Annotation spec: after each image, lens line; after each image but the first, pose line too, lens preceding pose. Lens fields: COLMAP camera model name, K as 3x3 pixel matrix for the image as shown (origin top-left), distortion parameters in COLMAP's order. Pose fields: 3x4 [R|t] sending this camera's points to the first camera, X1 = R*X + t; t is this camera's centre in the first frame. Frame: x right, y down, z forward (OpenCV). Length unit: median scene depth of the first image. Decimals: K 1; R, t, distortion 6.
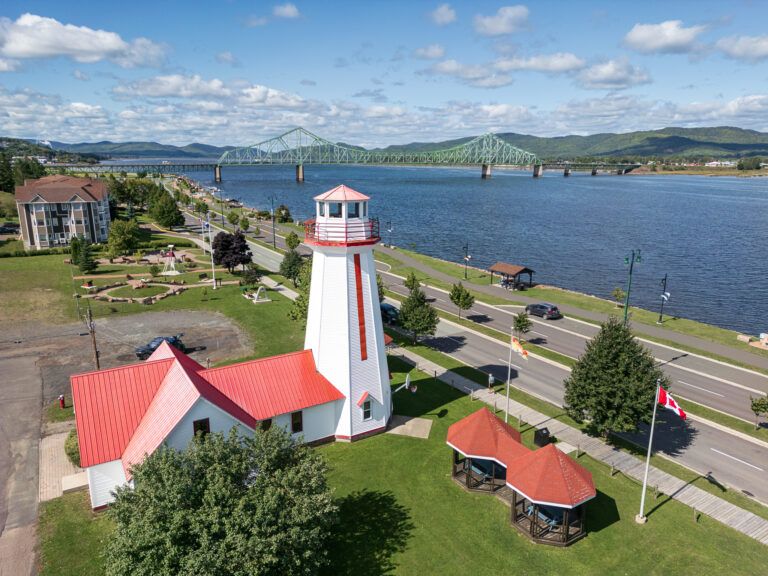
lens RADIAL K [[544.3, 0, 384.0], [0, 544.3, 288.0], [0, 0, 1]] dist [0.061685, -0.055800]
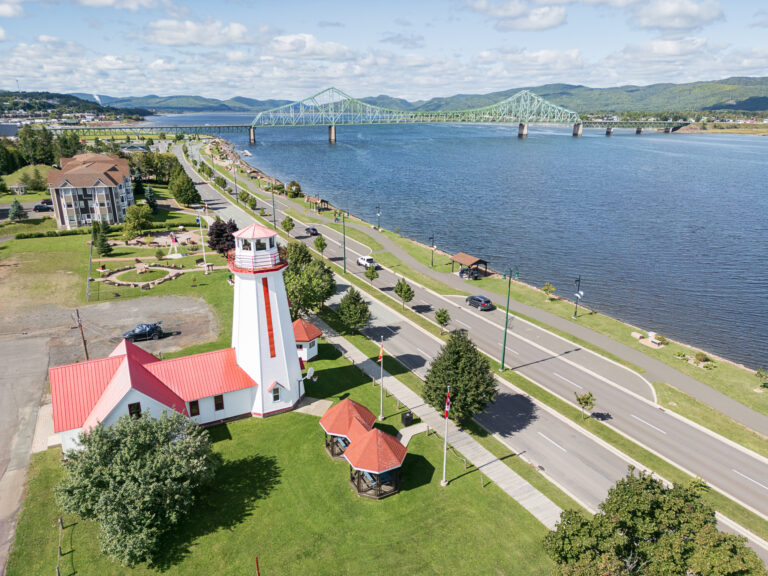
lens RADIAL K [[544.3, 0, 384.0], [0, 544.3, 288.0], [0, 0, 1]] dist [0.061685, -0.055800]
pose [[0.997065, 0.021862, -0.073375, 0.219943], [-0.015930, 0.996630, 0.080467, -0.098078], [0.074887, -0.079062, 0.994053, -0.187454]]
